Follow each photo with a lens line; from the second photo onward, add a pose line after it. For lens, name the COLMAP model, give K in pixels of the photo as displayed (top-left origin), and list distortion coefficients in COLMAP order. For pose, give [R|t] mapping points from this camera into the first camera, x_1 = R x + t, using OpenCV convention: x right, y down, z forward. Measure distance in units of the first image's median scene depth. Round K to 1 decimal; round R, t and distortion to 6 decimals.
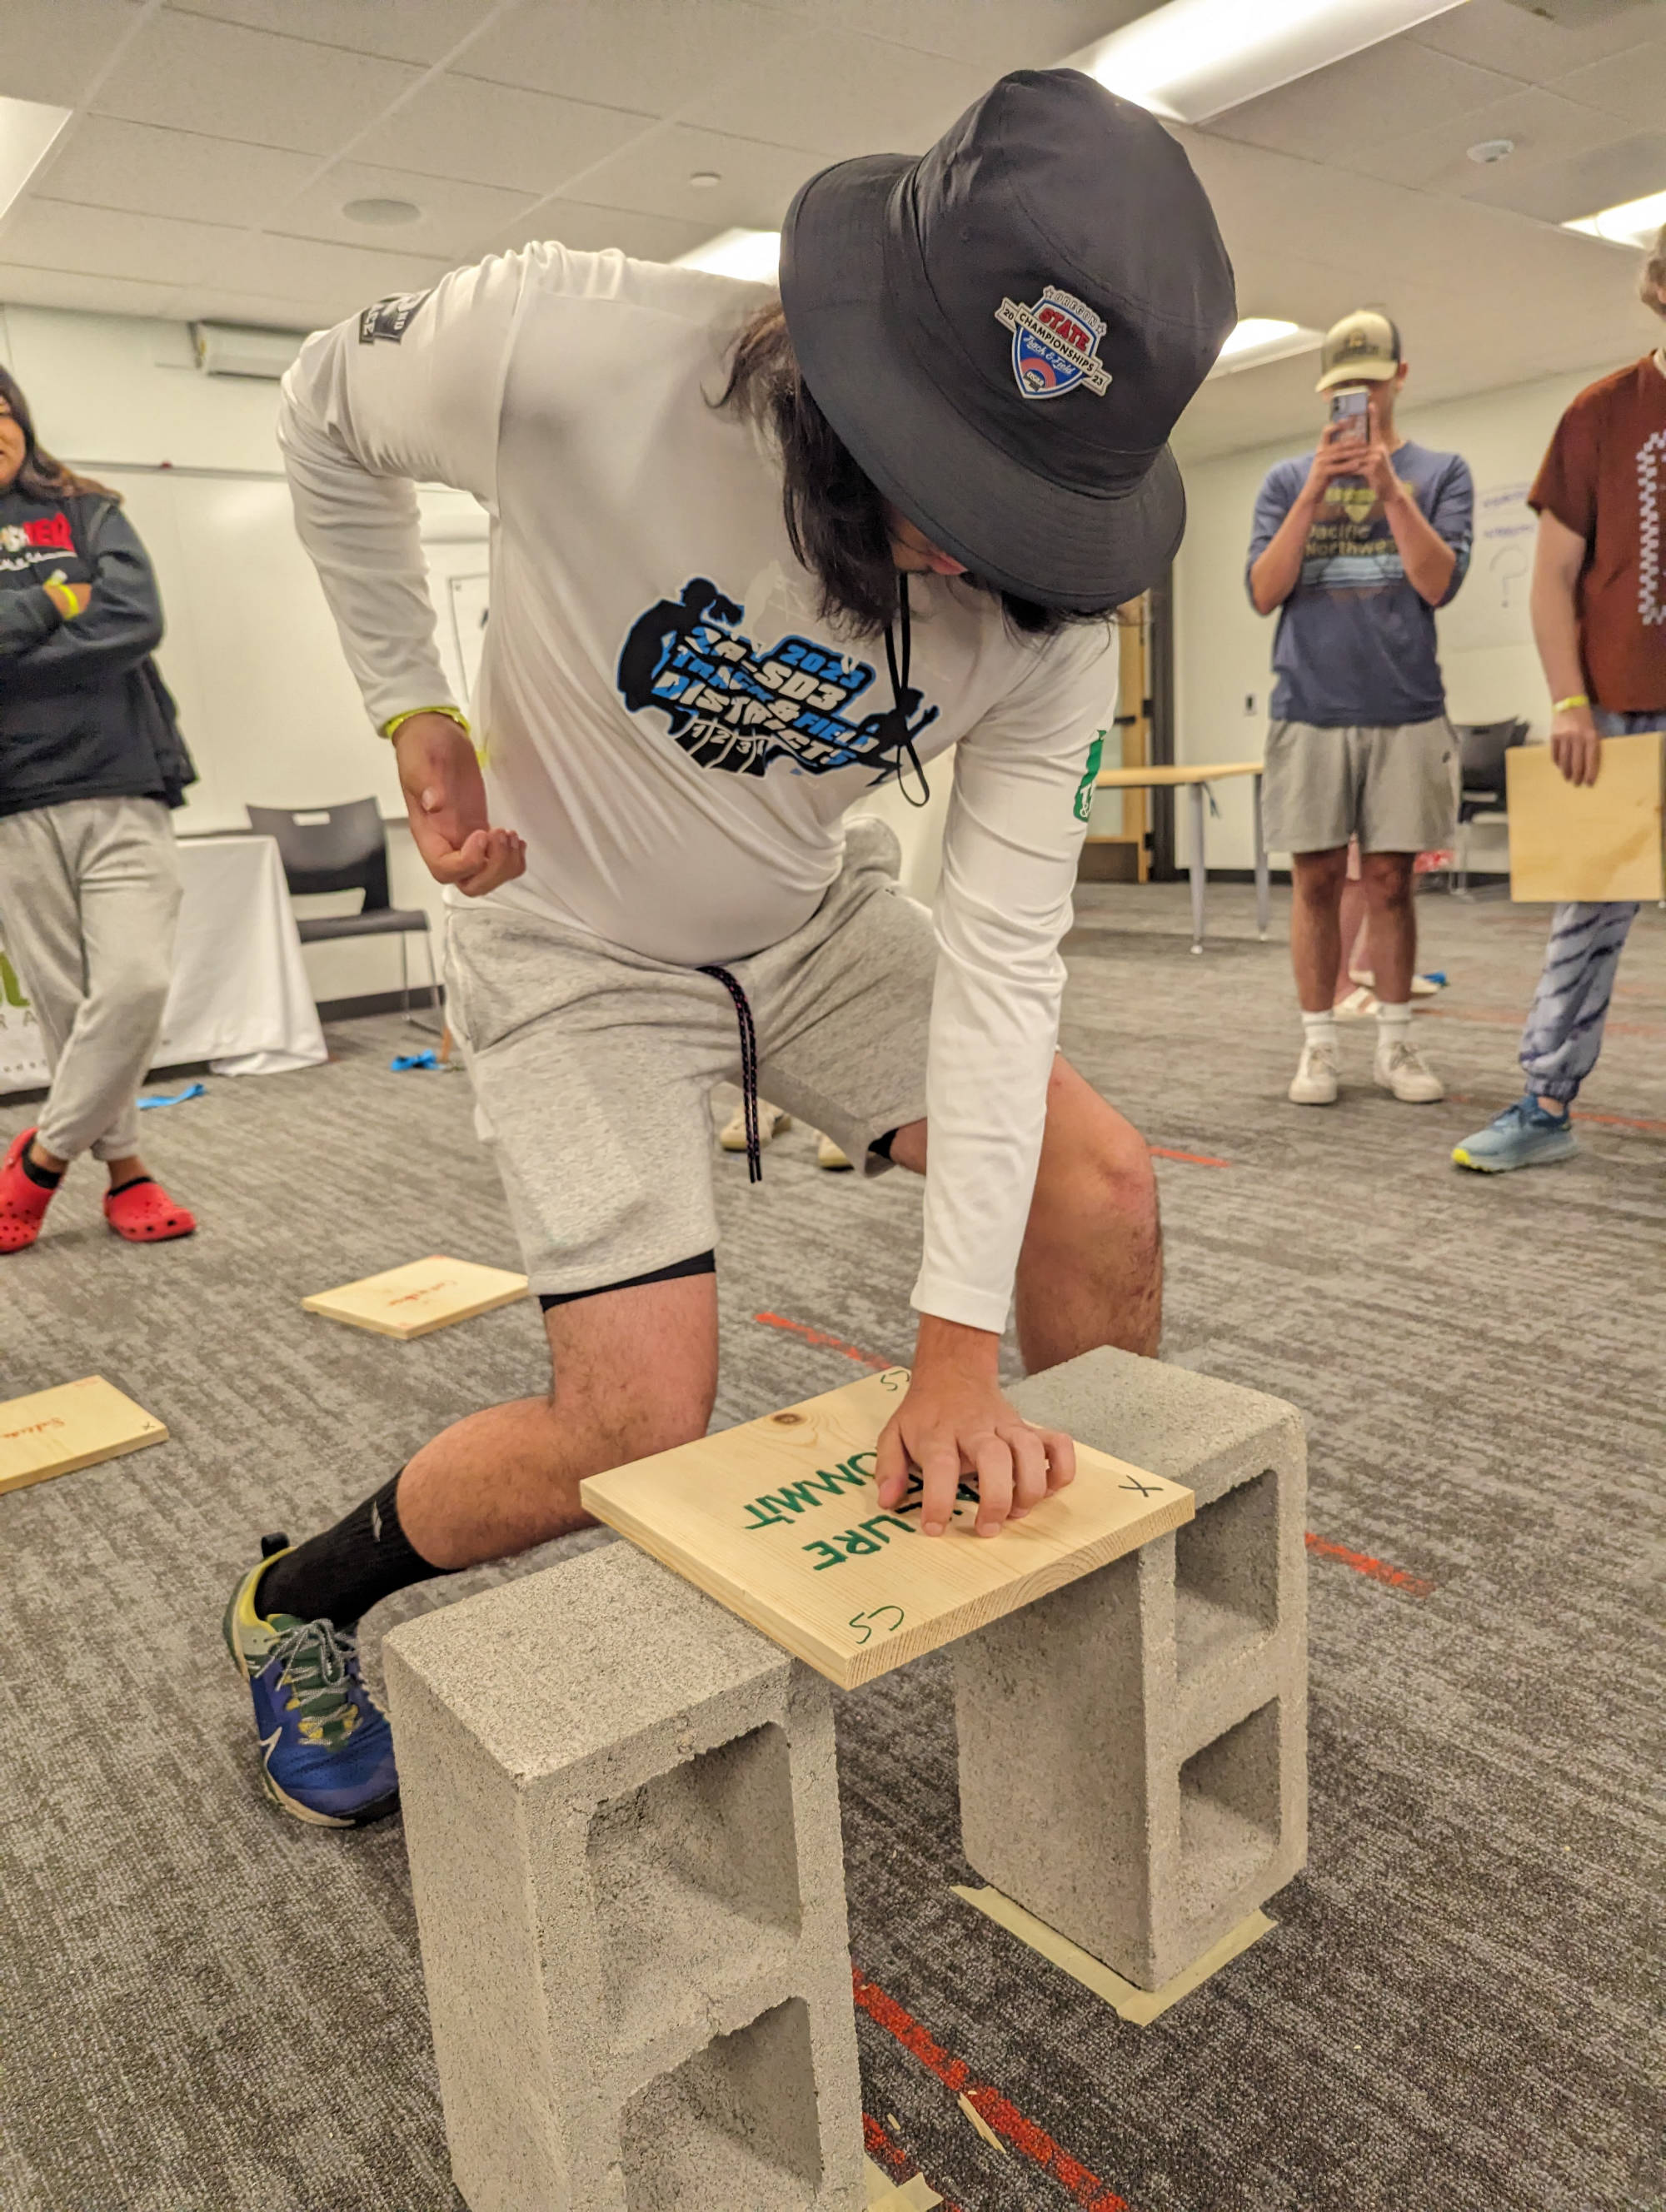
lens RADIAL K [[1562.3, 0, 842.1], [0, 1562.3, 1116.8], [0, 0, 1]] dist [0.051570, -0.059540]
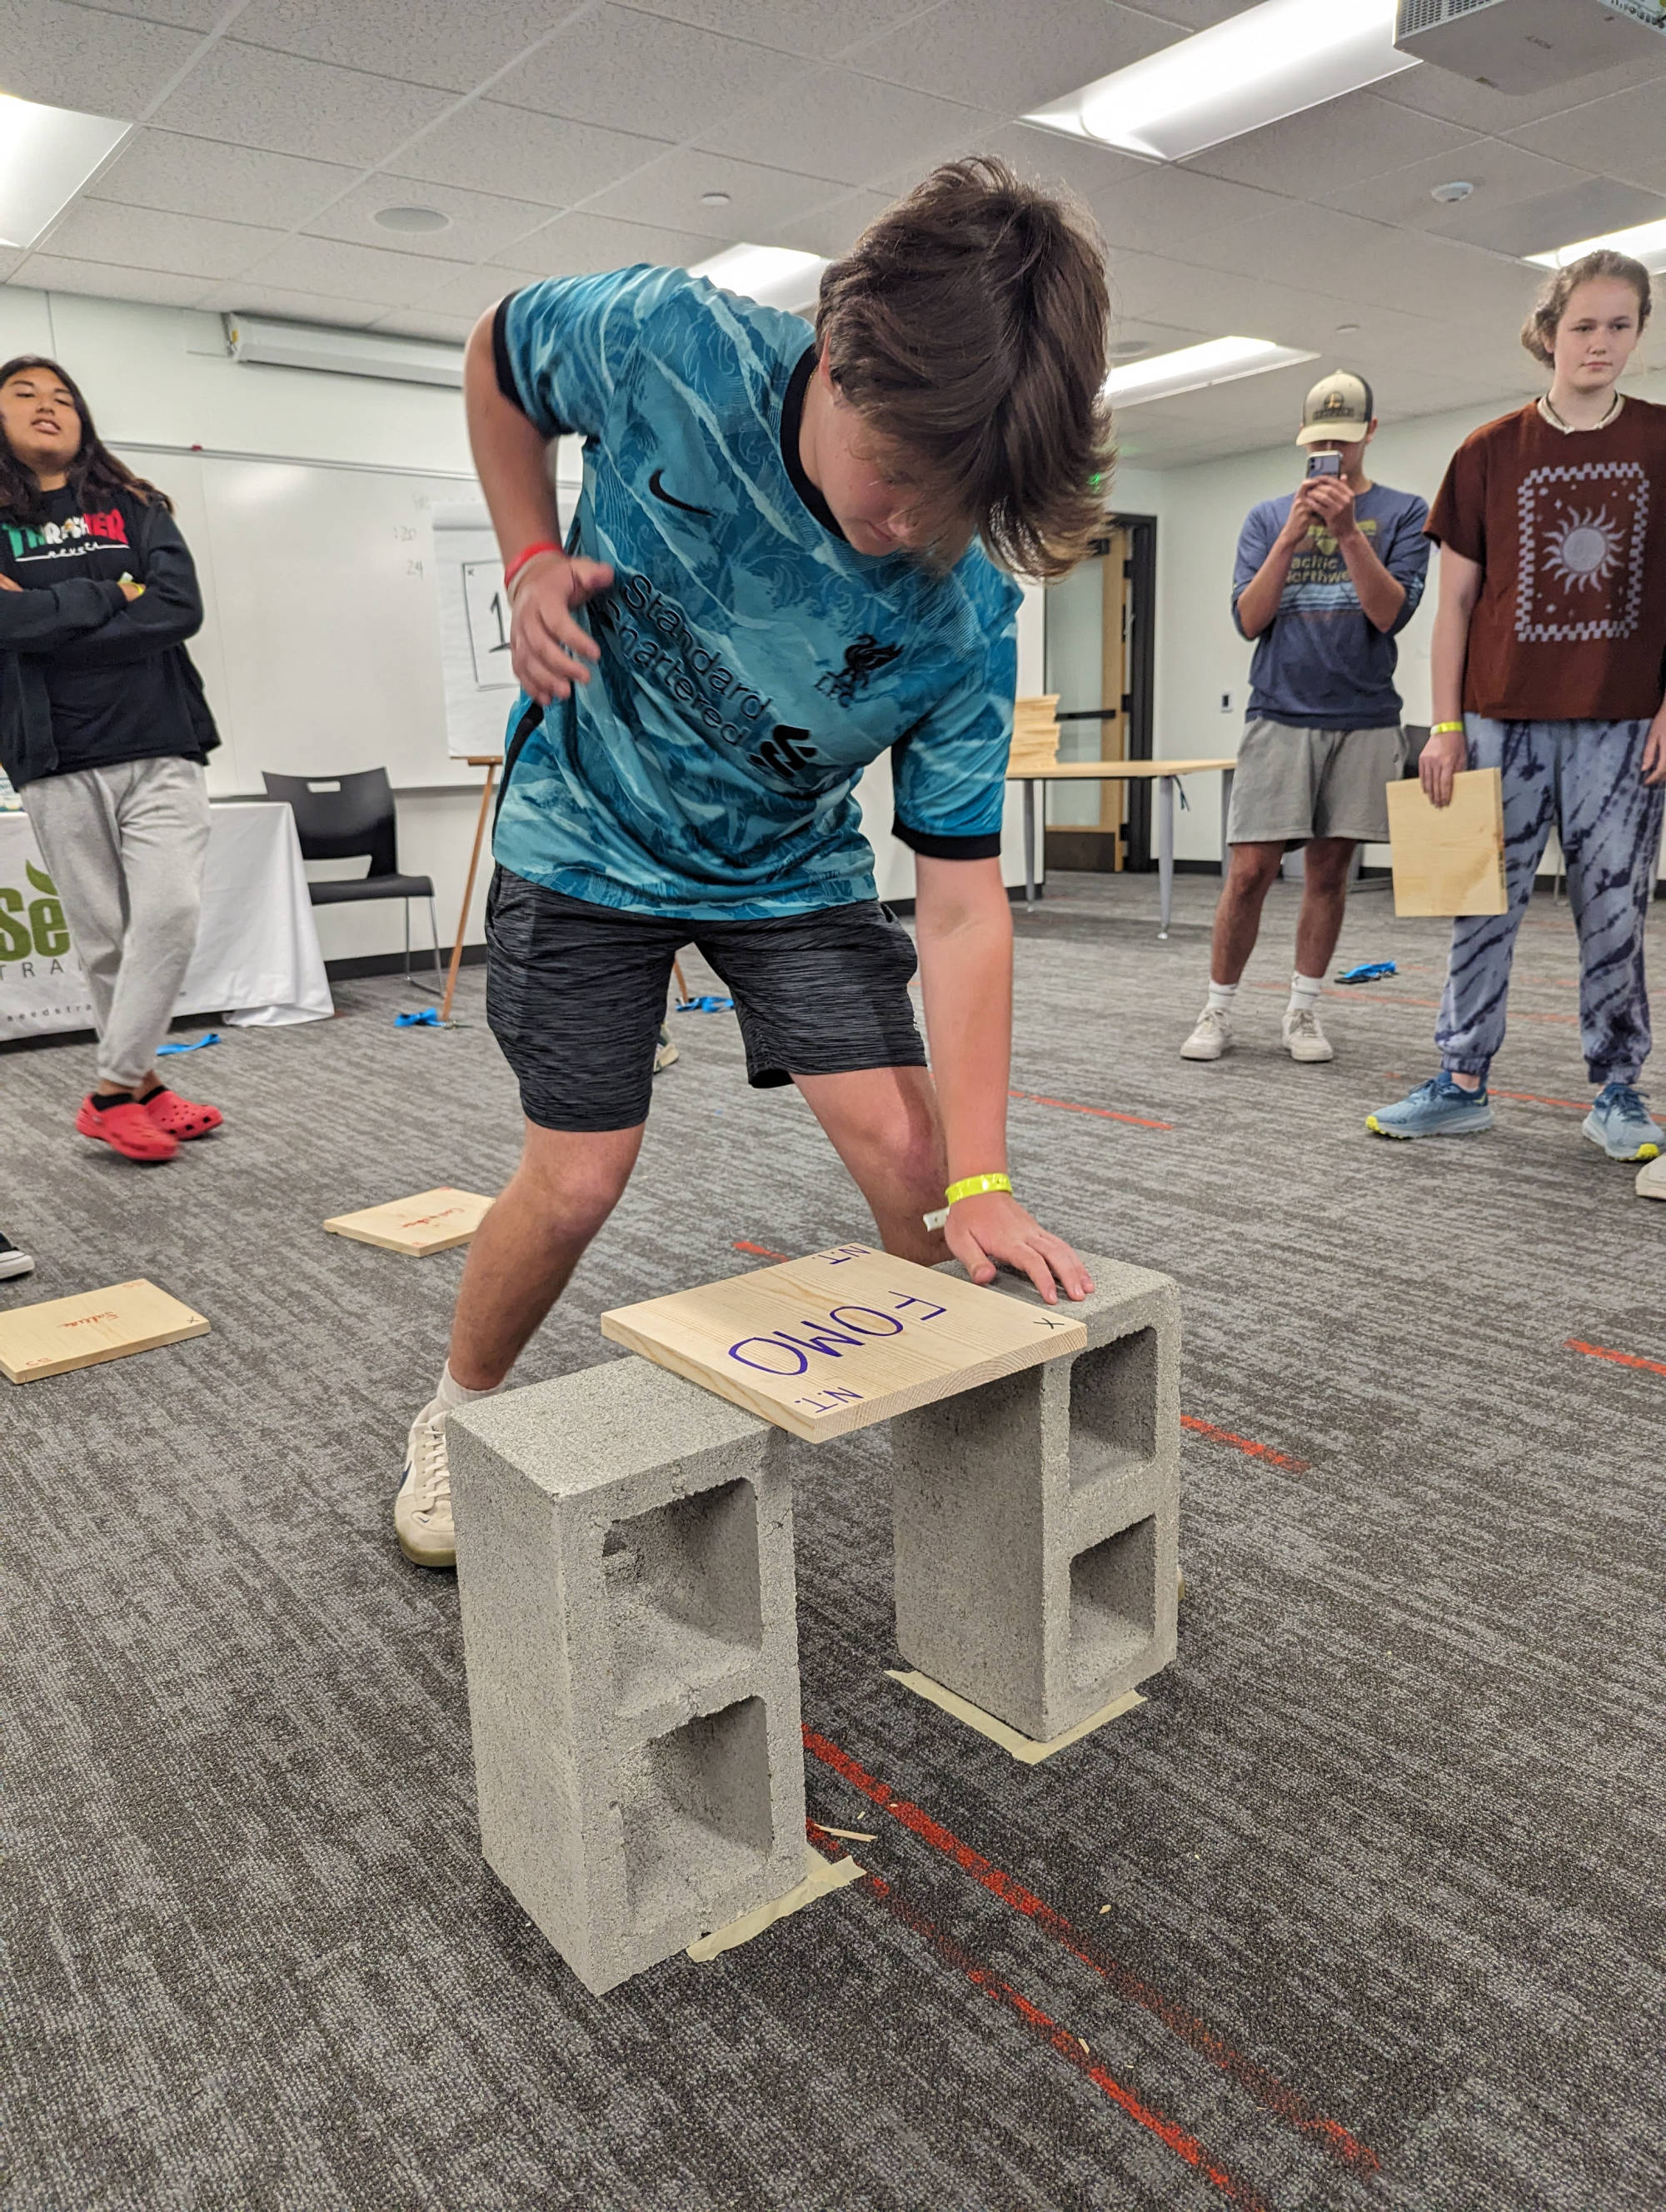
lens RADIAL K [[1554.0, 0, 825.5], [0, 1554.0, 1091.9], [0, 0, 1]] dist [0.047790, -0.049267]
pose [[0.999616, 0.027630, 0.002259, 0.005608], [-0.027620, 0.999608, -0.004539, 0.032521], [-0.002383, 0.004475, 0.999987, -0.149942]]
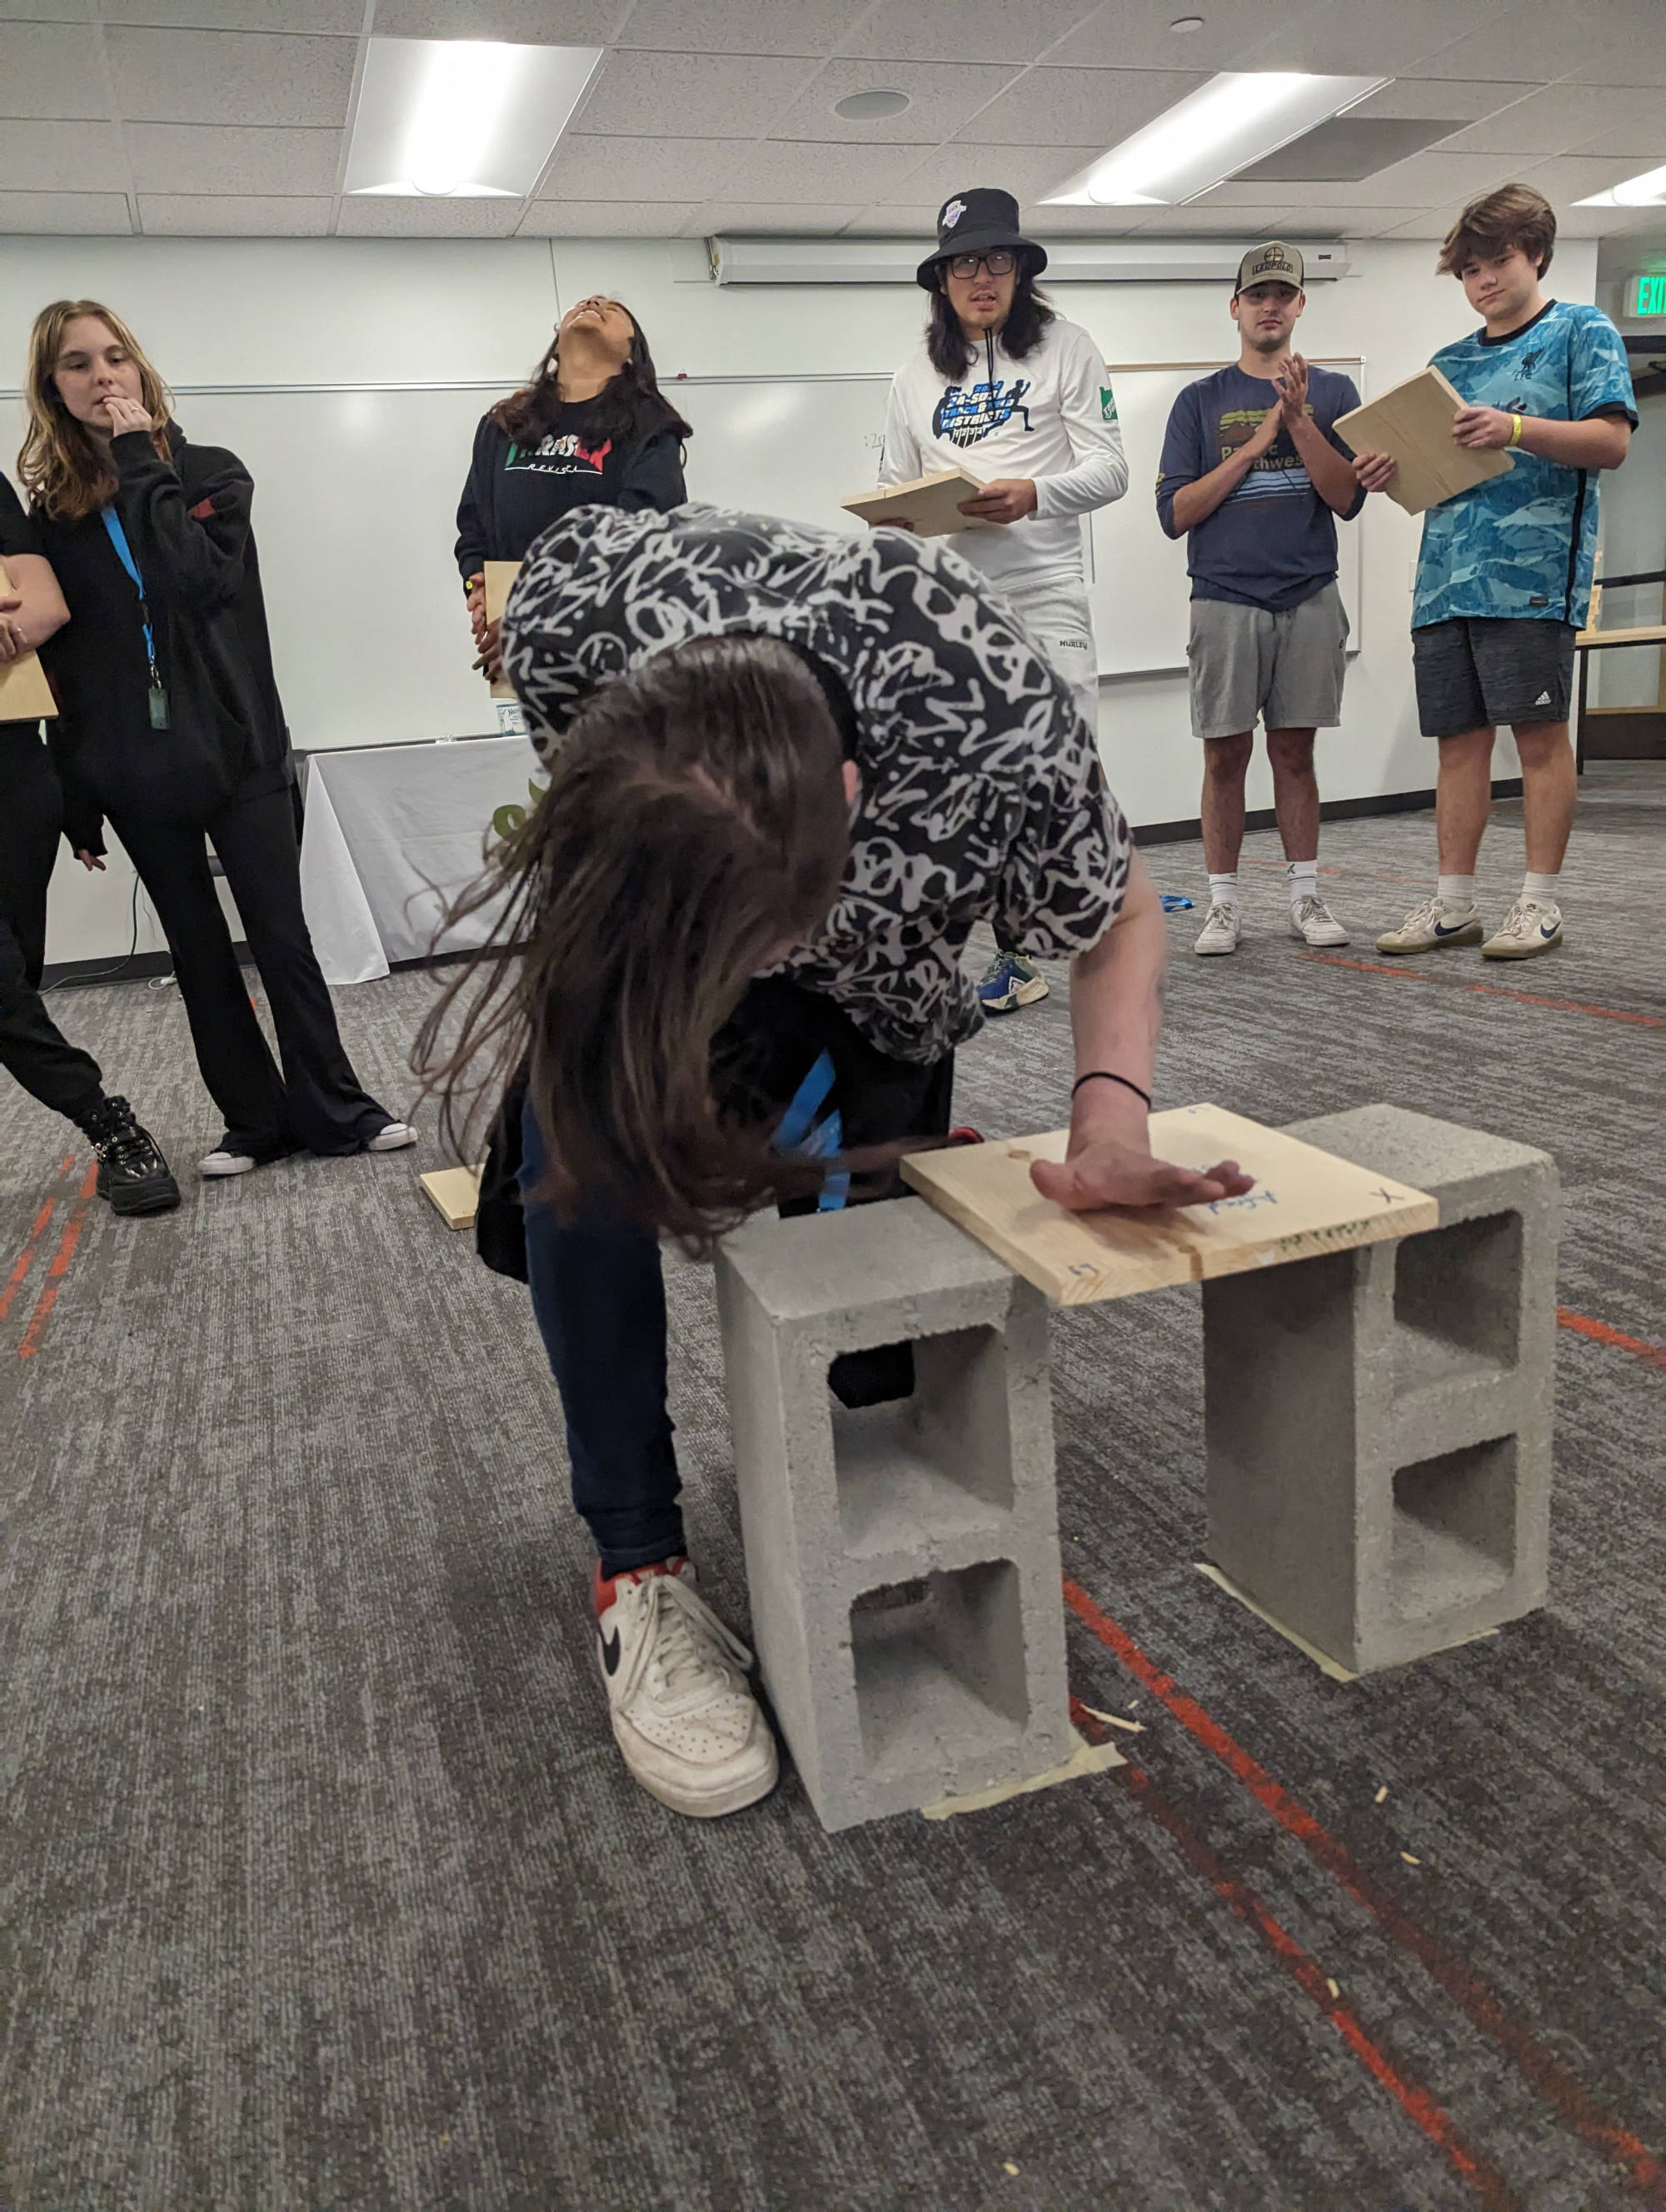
lens RADIAL K [[1550.9, 0, 828.6], [0, 1550.9, 1087.6], [0, 0, 1]] dist [0.072219, -0.058220]
pose [[0.950033, 0.051393, -0.307890, 0.102997], [-0.037385, 0.997987, 0.051228, 0.071066], [0.309903, -0.037158, 0.950042, -0.091774]]
